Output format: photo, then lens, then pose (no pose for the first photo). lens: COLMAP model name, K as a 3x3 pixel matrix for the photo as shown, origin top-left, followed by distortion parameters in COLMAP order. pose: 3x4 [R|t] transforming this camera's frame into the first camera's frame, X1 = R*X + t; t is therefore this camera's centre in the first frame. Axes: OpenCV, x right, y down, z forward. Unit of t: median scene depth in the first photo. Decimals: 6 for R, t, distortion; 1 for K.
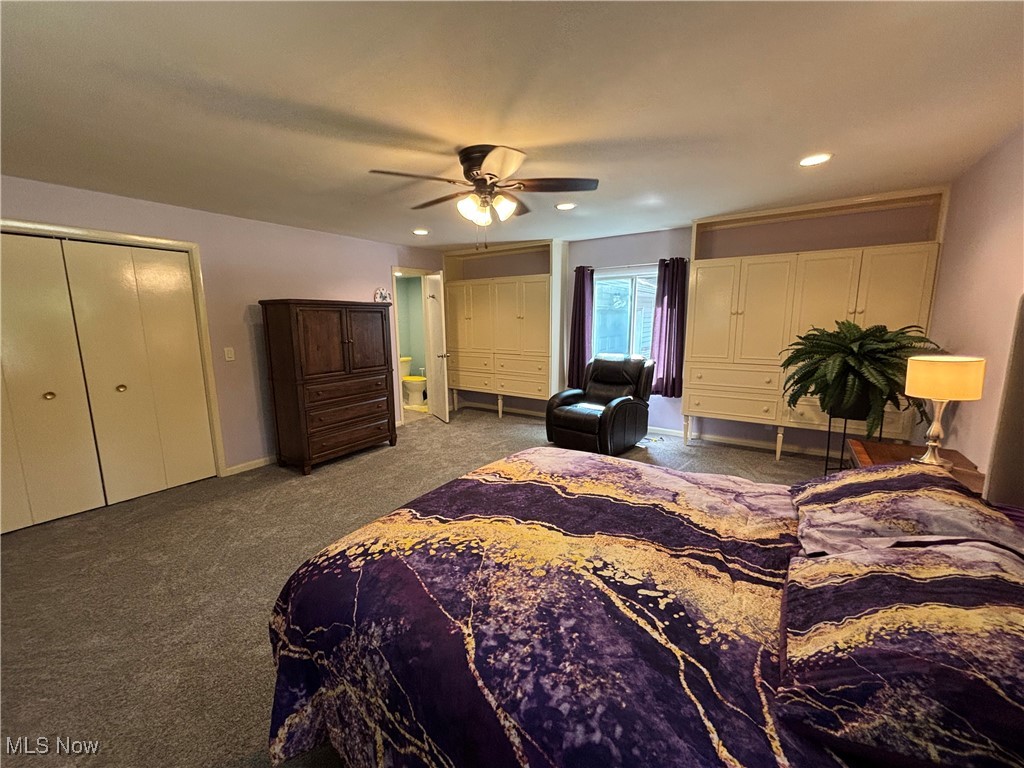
lens RADIAL K [[413.4, 0, 512.0], [0, 413.4, 383.5], [0, 0, 1]] dist [0.003067, -0.001976]
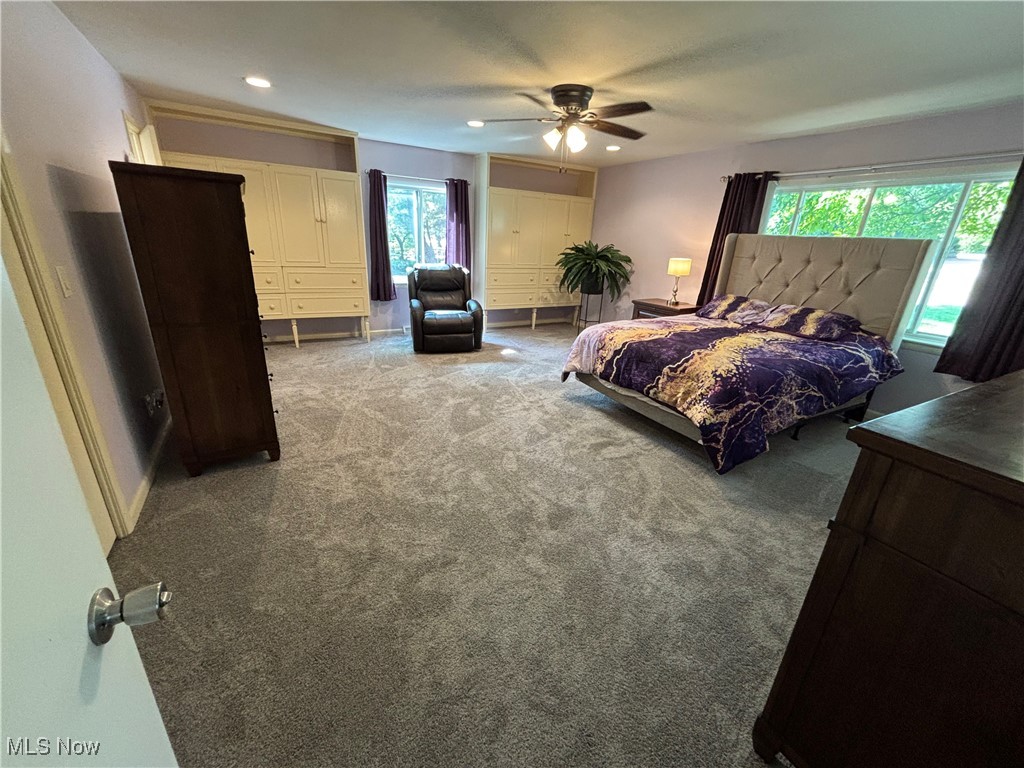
lens RADIAL K [[413.4, 0, 509.1], [0, 413.4, 384.5], [0, 0, 1]] dist [0.003067, -0.001976]
pose [[0.459423, -0.266968, 0.847147, -0.735558], [0.094412, 0.963035, 0.252288, -0.021781], [-0.883186, -0.035926, 0.467646, 0.308596]]
